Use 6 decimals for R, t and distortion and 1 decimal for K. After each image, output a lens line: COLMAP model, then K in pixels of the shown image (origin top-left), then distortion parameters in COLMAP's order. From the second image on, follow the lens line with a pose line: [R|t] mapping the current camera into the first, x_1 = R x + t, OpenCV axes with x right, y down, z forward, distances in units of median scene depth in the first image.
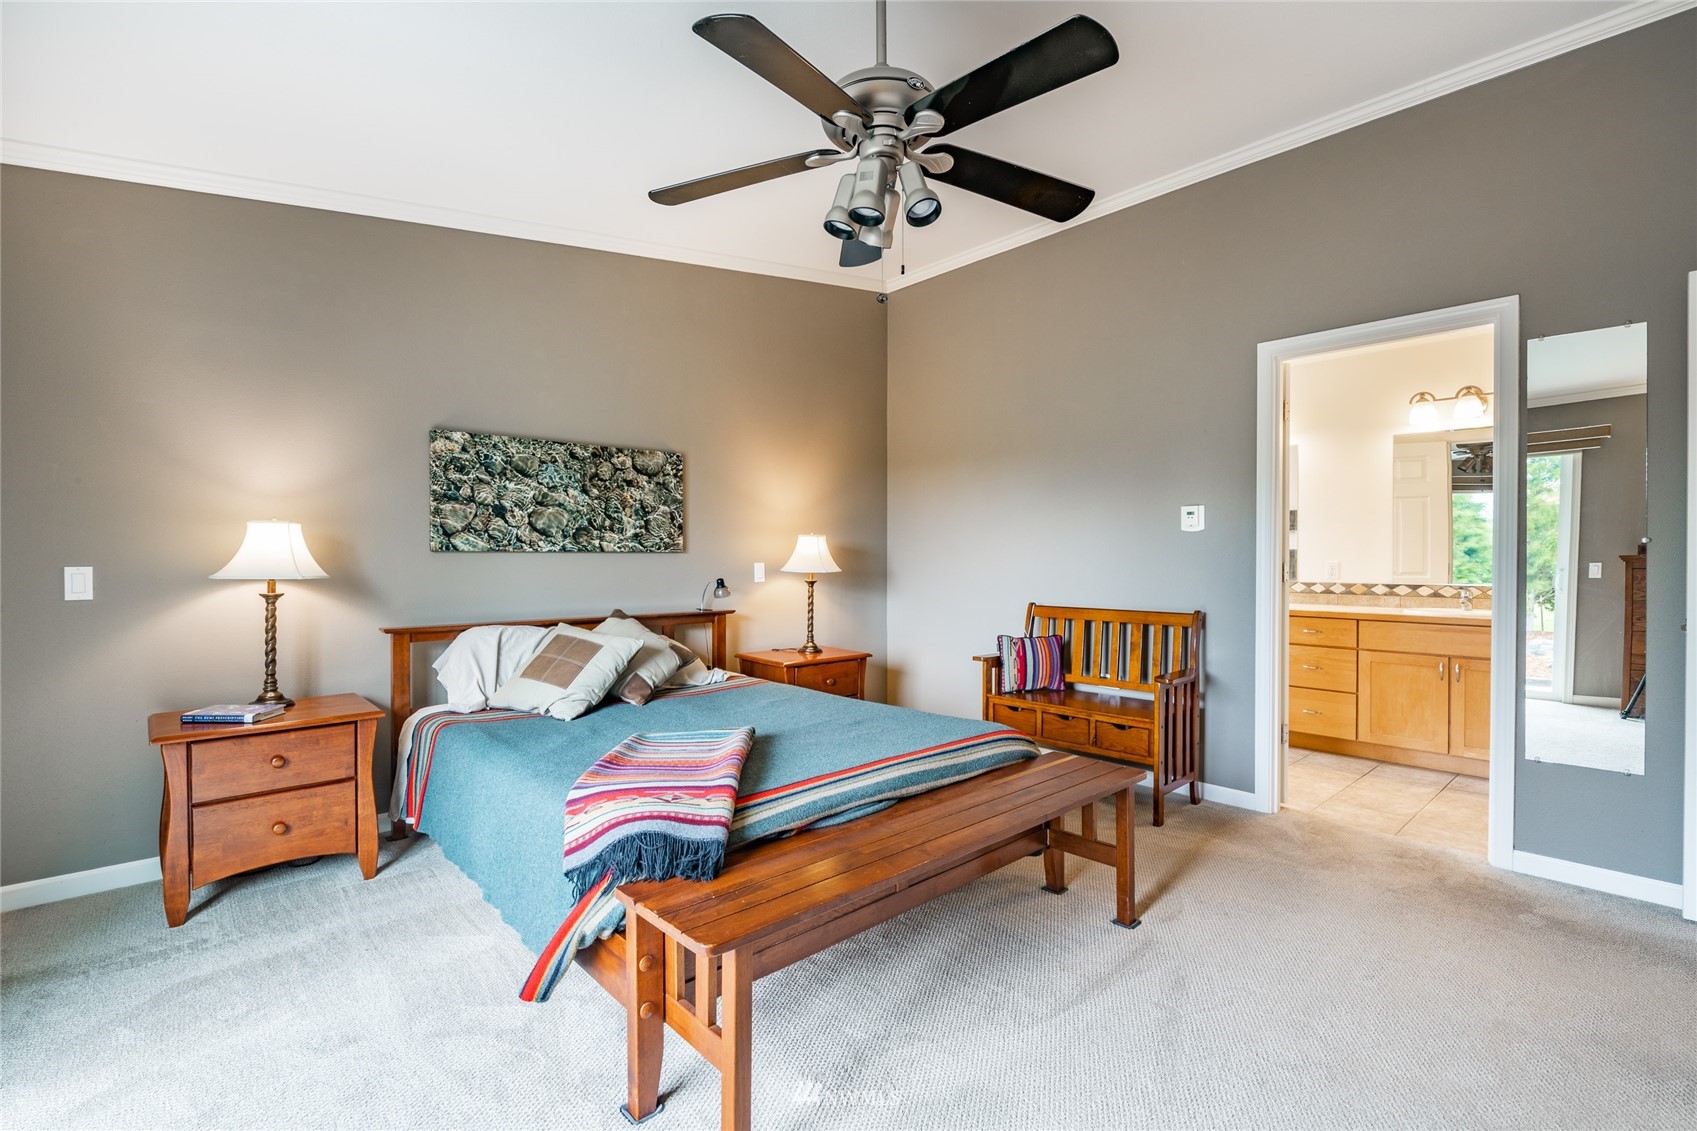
lens RADIAL K [[755.4, 0, 848.5], [0, 755.4, 565.5], [0, 0, 1]] dist [-0.000692, -0.004835]
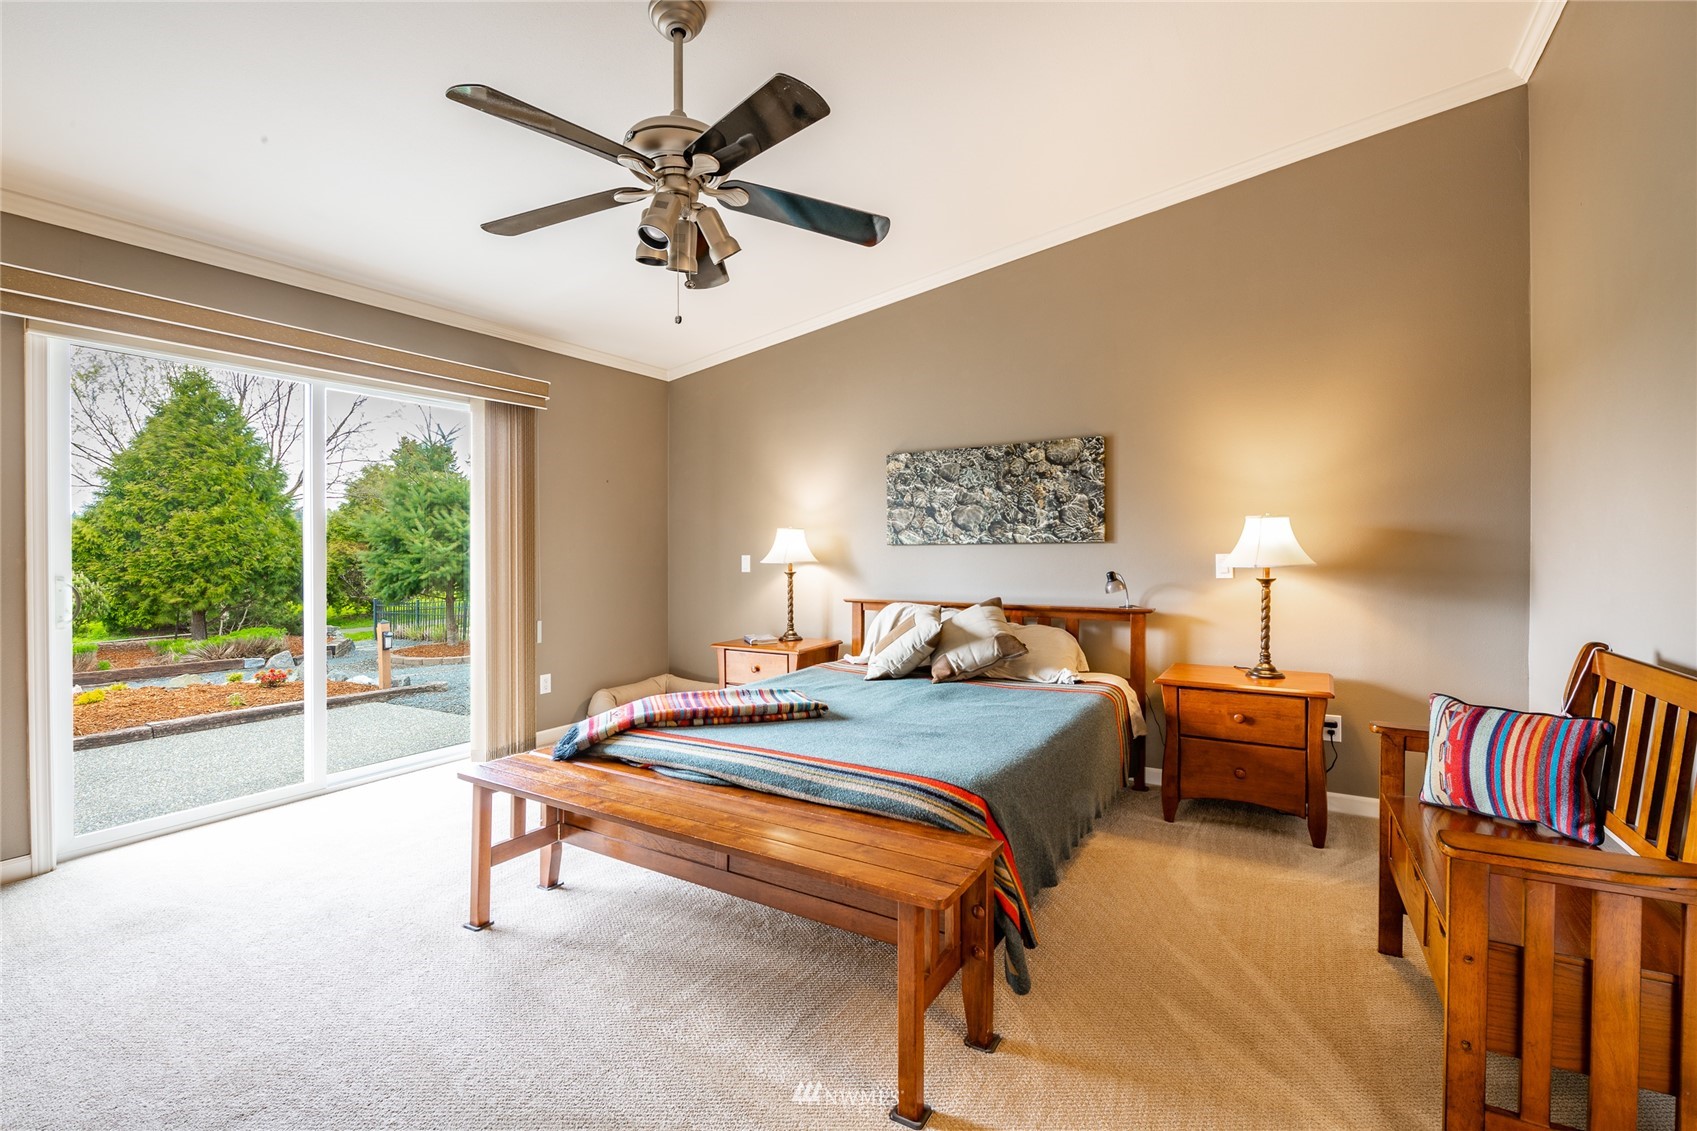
lens RADIAL K [[728.3, 0, 848.5], [0, 728.3, 565.5], [0, 0, 1]] dist [-0.000832, -0.004763]
pose [[0.282987, 0.019241, -0.958931, 0.599447], [-0.002212, 0.999809, 0.019409, -0.006206], [0.959121, -0.003372, 0.282976, 0.490135]]
